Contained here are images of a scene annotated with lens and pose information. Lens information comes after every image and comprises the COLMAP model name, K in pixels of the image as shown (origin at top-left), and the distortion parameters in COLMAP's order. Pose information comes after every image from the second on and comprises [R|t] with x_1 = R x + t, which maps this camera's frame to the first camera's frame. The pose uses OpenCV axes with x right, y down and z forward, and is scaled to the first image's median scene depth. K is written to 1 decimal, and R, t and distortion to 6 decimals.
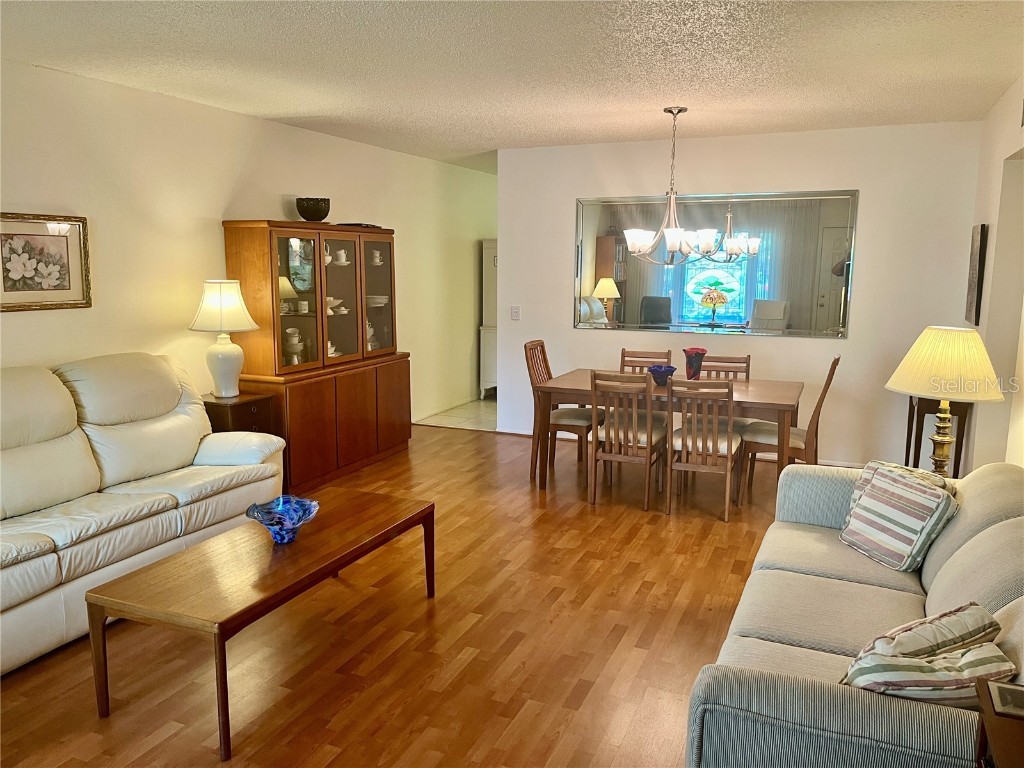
lens RADIAL K [[772.3, 0, 537.6], [0, 772.3, 385.2], [0, 0, 1]] dist [0.062217, -0.095422]
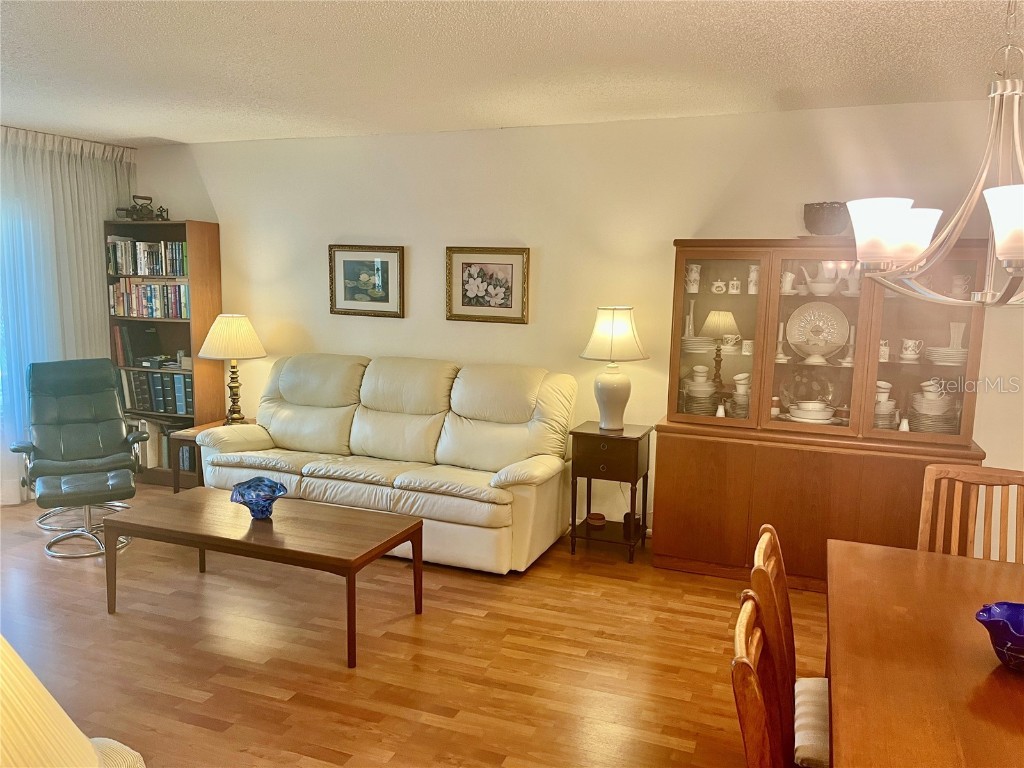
lens RADIAL K [[775.6, 0, 520.2], [0, 775.6, 386.6], [0, 0, 1]] dist [0.073486, -0.084093]
pose [[0.017233, 0.136410, -0.990503, 0.662301], [-0.178391, 0.975174, 0.131195, -0.174901], [0.983809, 0.174436, 0.041140, 1.047940]]
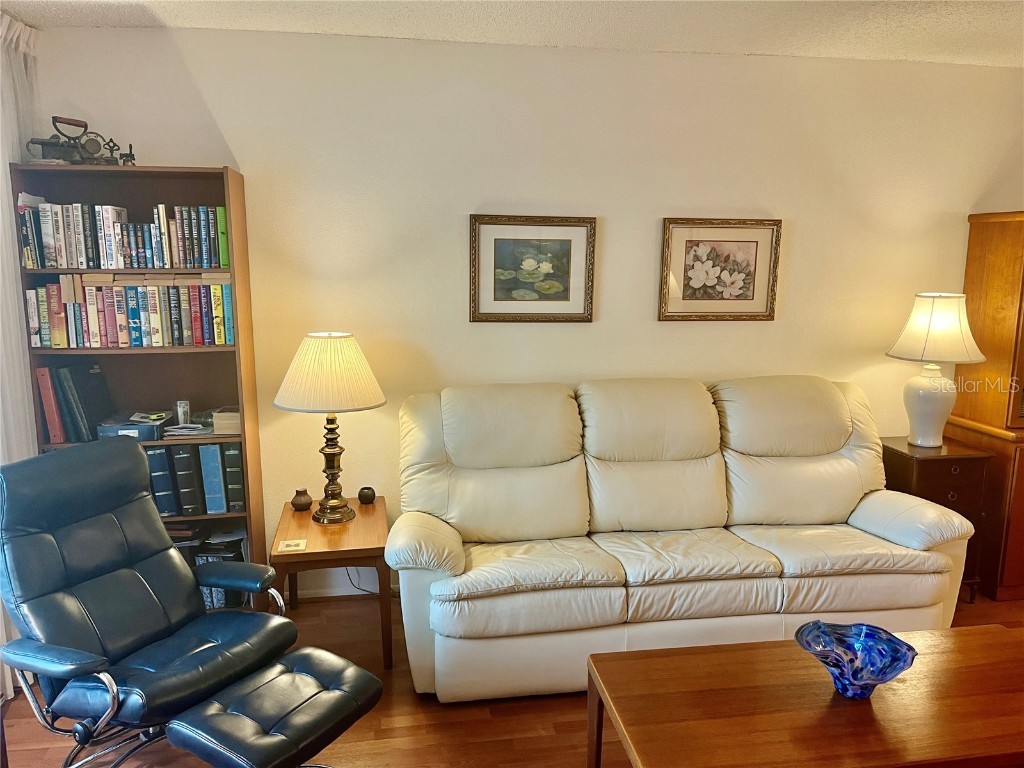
lens RADIAL K [[775.6, 0, 520.2], [0, 775.6, 386.6], [0, 0, 1]] dist [0.073486, -0.084093]
pose [[0.518306, 0.133064, -0.844780, 0.048895], [-0.136071, 0.988068, 0.072150, -0.054567], [0.844301, 0.077554, 0.530228, 0.310743]]
